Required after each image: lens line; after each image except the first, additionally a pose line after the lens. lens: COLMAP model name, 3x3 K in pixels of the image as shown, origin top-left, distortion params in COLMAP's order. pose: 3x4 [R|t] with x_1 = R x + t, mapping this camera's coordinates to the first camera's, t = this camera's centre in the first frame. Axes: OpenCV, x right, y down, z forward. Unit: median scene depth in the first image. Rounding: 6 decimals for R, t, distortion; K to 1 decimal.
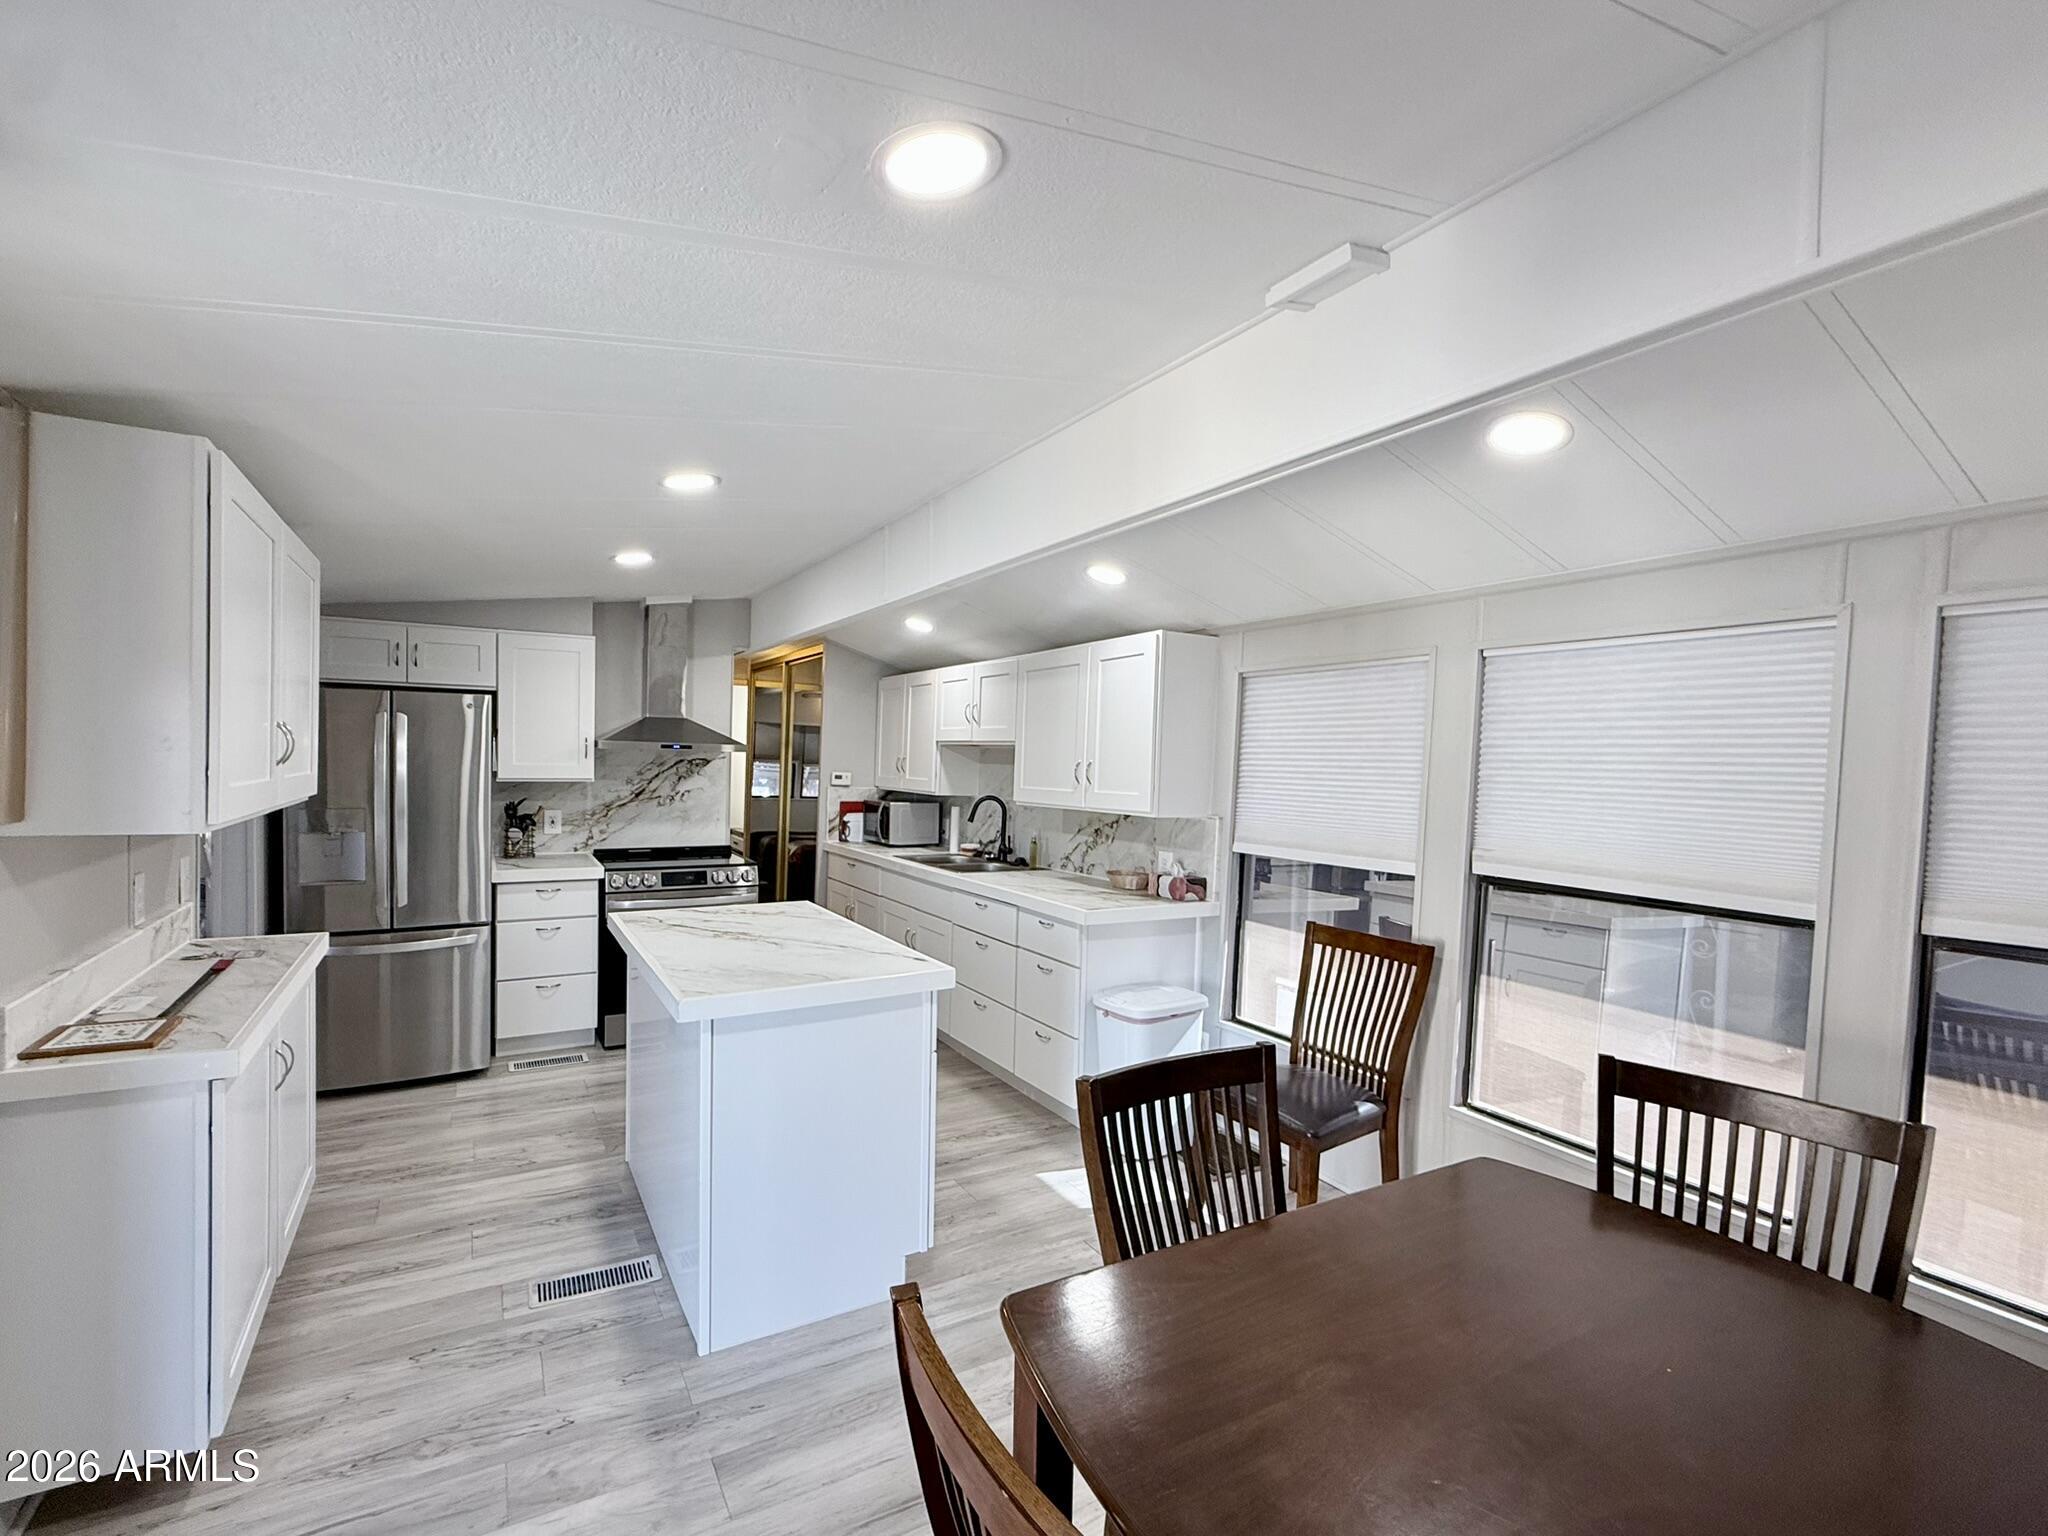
lens RADIAL K [[907.8, 0, 970.8], [0, 907.8, 791.3], [0, 0, 1]] dist [0.000898, -0.000052]
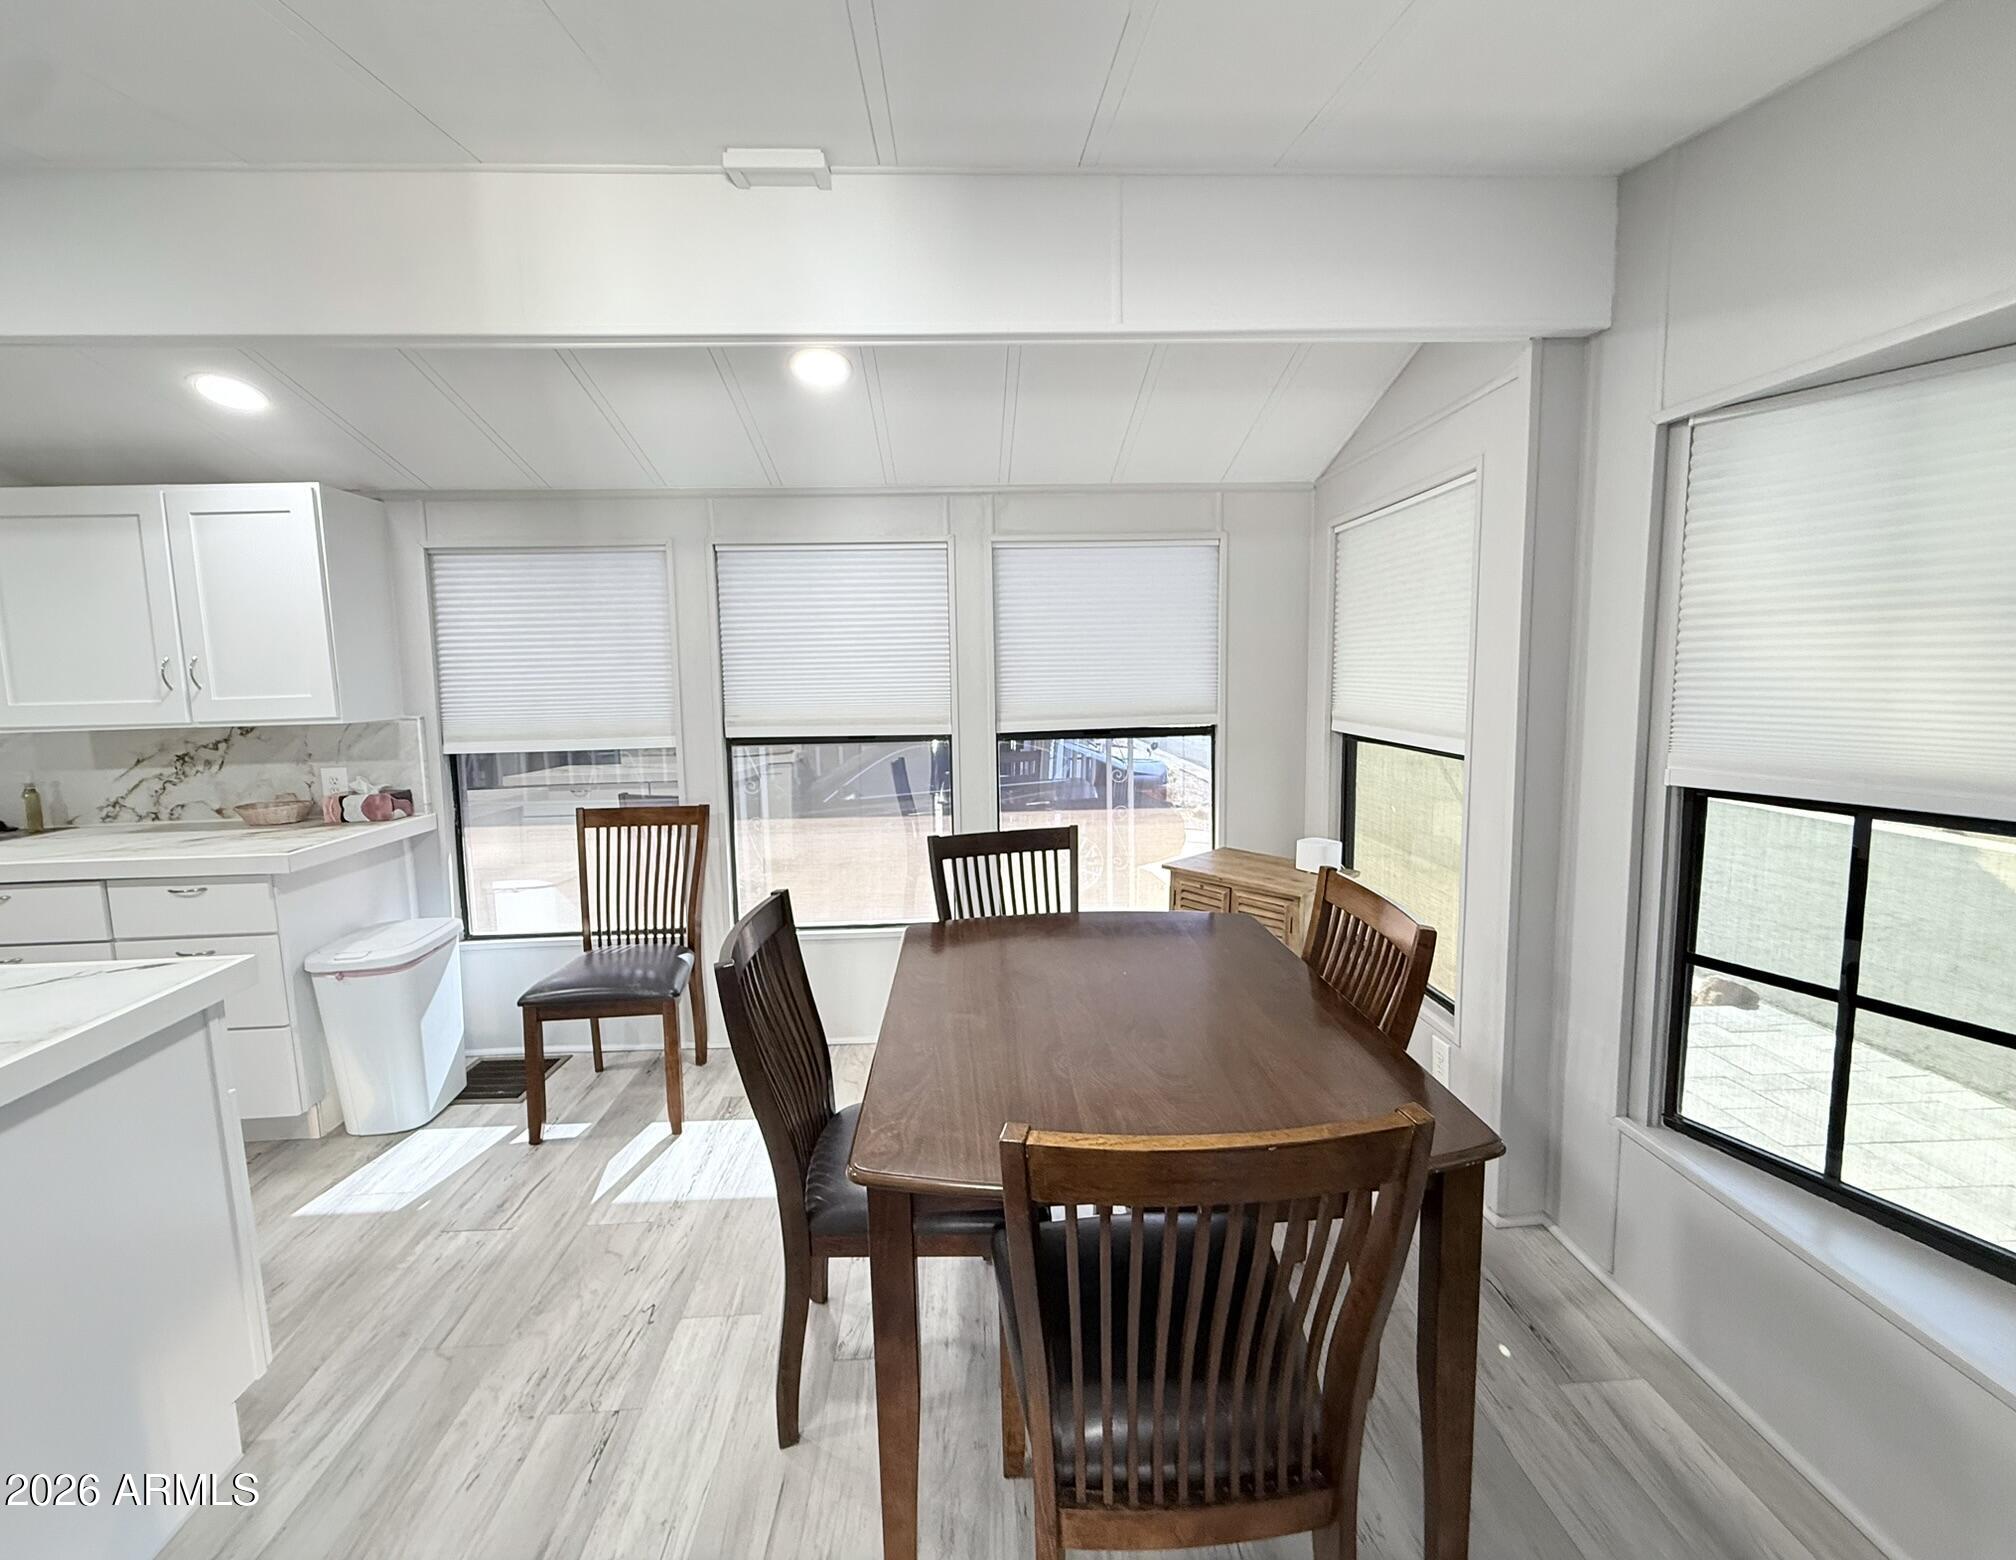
lens RADIAL K [[845.5, 0, 1005.0], [0, 845.5, 757.1], [0, 0, 1]] dist [-0.004072, -0.000357]
pose [[0.427904, -0.133153, 0.893962, -0.182464], [0.063086, 0.991076, 0.117421, 0.006616], [-0.901620, 0.006152, 0.432486, 0.132728]]
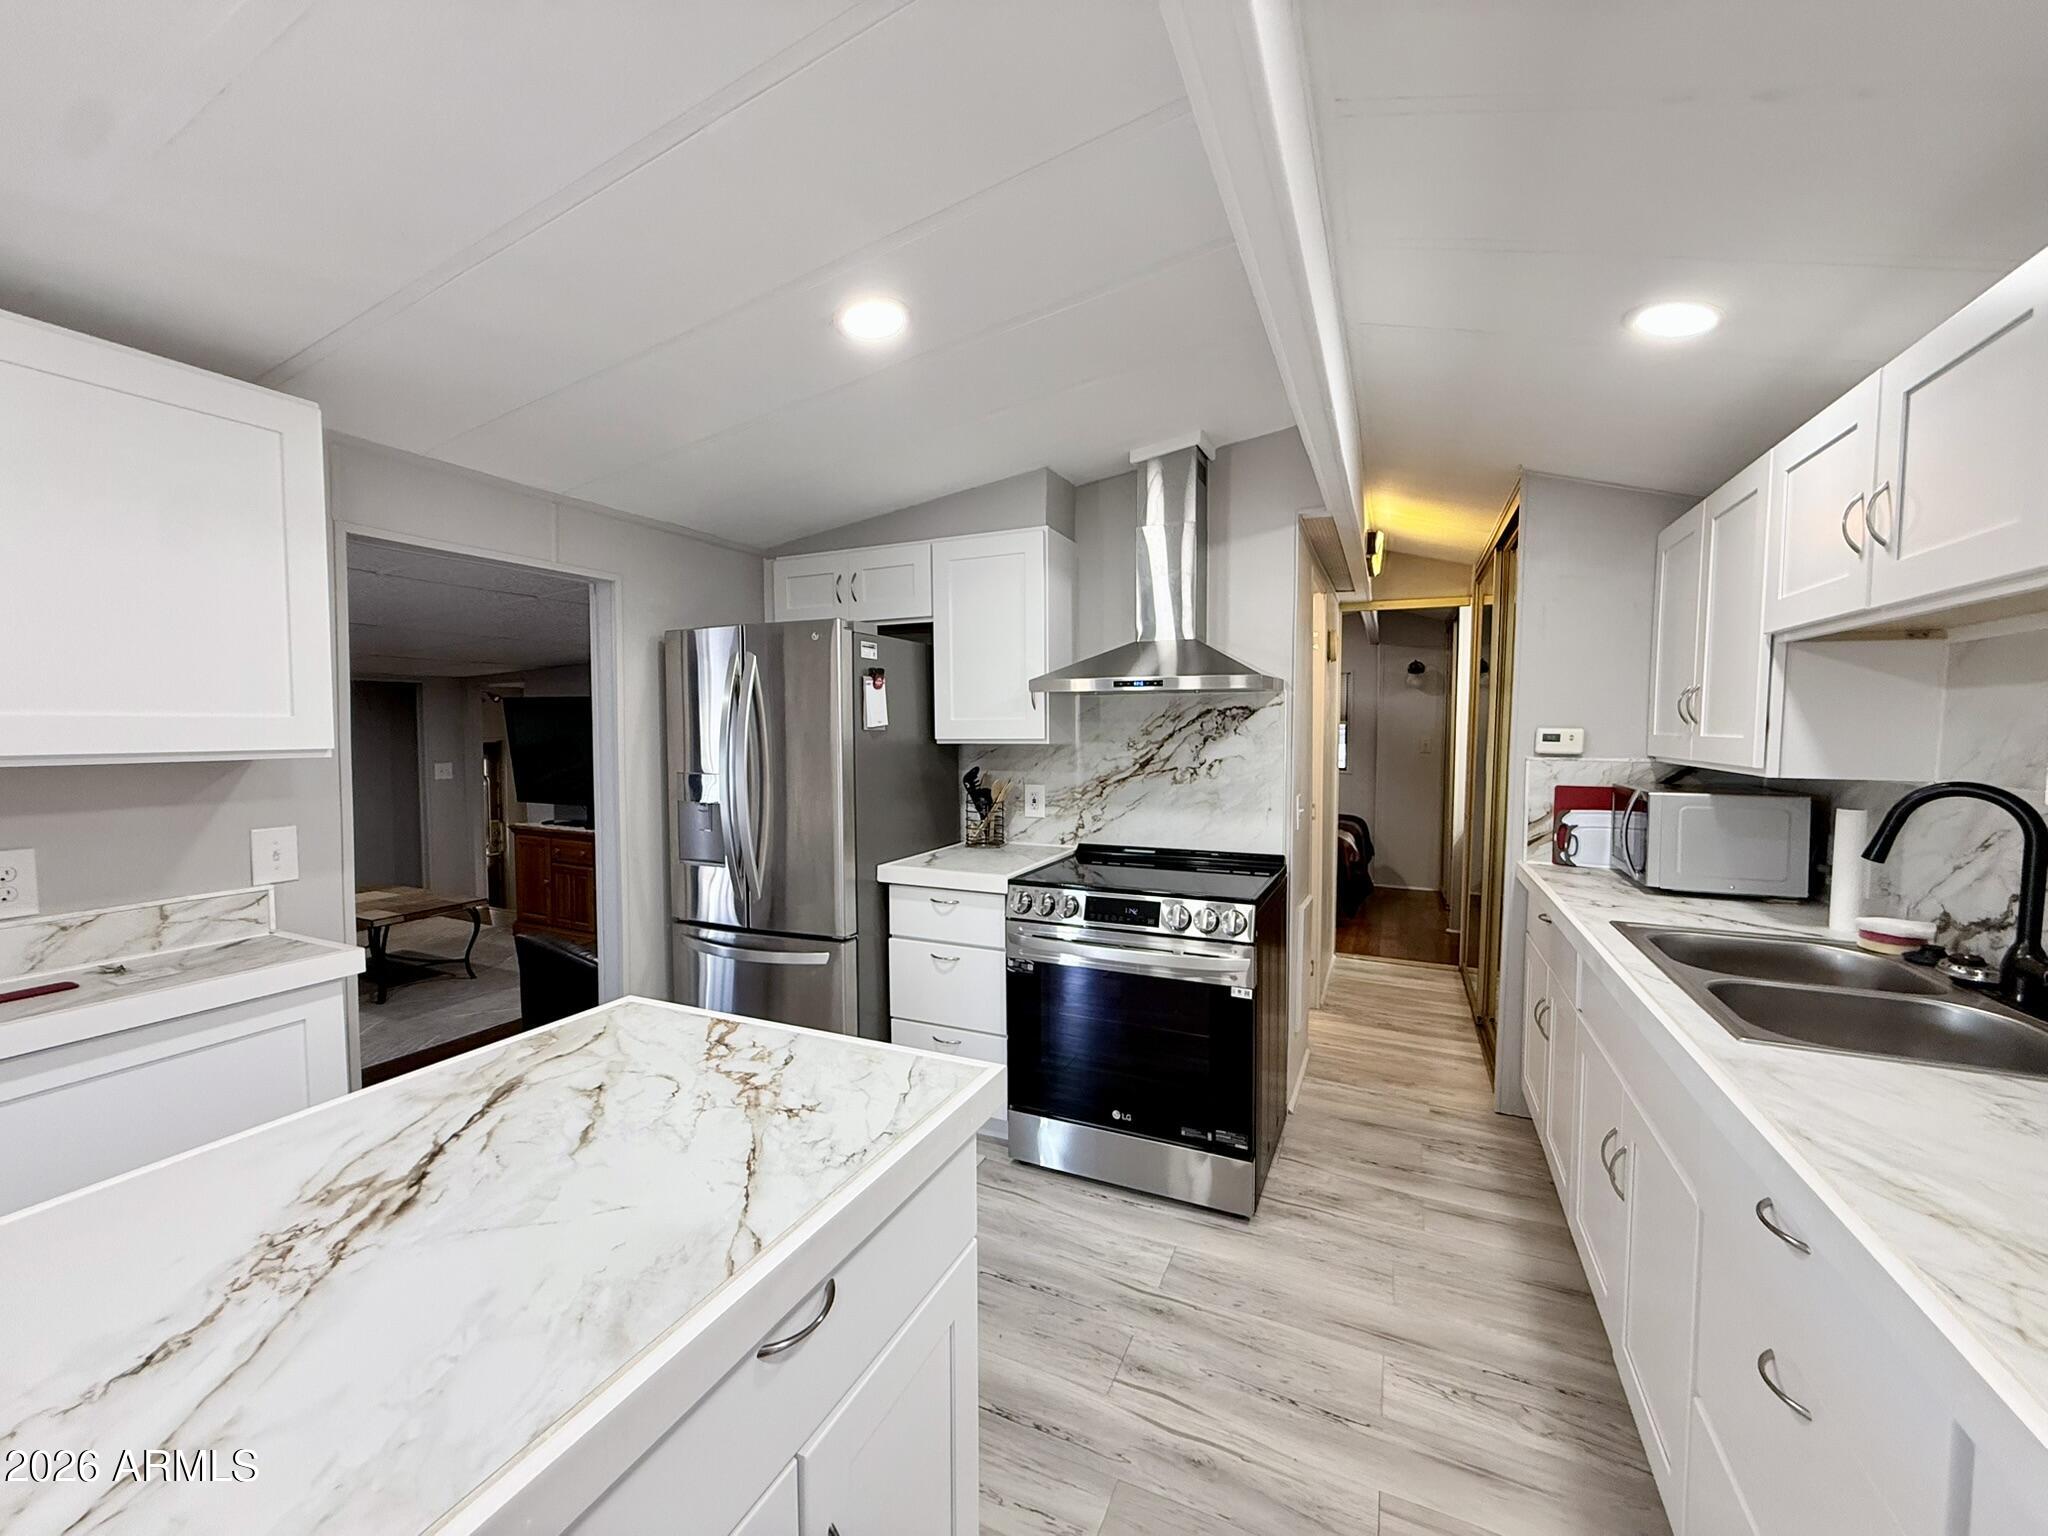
lens RADIAL K [[816.2, 0, 1021.9], [0, 816.2, 769.7], [0, 0, 1]] dist [0.000245, -0.000281]
pose [[0.597710, 0.017249, -0.801527, 0.061583], [-0.014612, 0.999837, 0.010620, 0.002457], [0.801579, 0.005364, 0.597864, 0.679363]]
